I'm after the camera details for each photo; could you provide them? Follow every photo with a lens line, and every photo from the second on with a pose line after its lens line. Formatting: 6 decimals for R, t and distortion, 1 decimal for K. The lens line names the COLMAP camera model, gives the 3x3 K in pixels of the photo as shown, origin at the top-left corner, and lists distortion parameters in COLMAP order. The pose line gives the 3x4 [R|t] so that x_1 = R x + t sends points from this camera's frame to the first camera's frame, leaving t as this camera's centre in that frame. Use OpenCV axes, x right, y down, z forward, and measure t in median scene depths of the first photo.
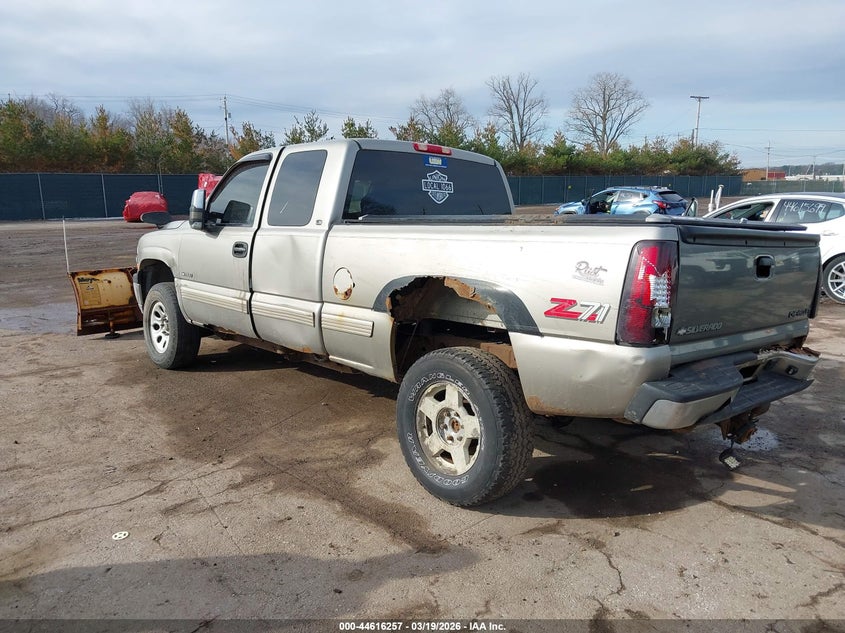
lens RADIAL K [[647.1, 0, 421.3], [0, 647.1, 318.8], [0, 0, 1]] dist [0.023409, 0.001544]
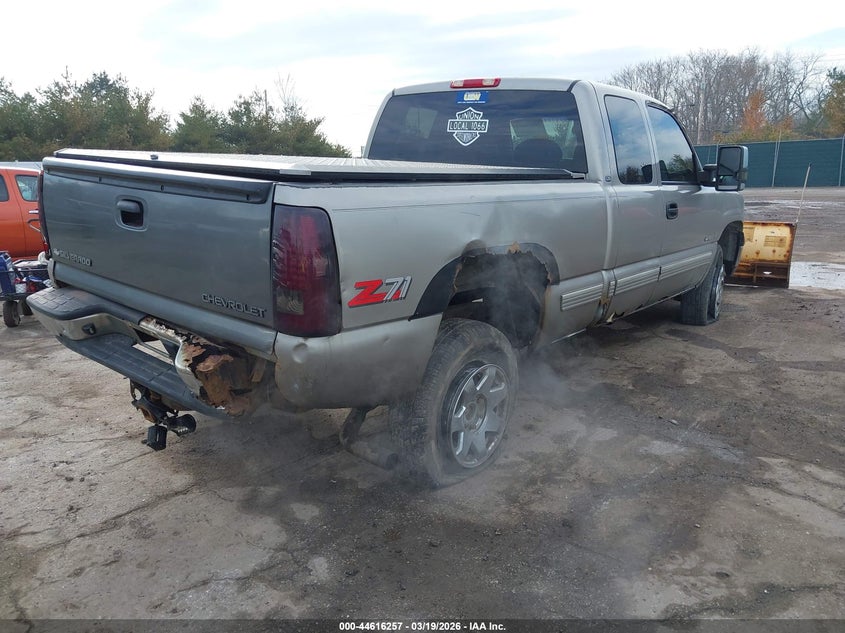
lens RADIAL K [[647.1, 0, 420.2], [0, 647.1, 317.8], [0, 0, 1]] dist [0.023409, 0.001544]
pose [[0.158887, 0.227985, -0.960613, 0.922521], [-0.162007, 0.965805, 0.202421, -0.120623], [0.973914, 0.123464, 0.190389, 0.800777]]
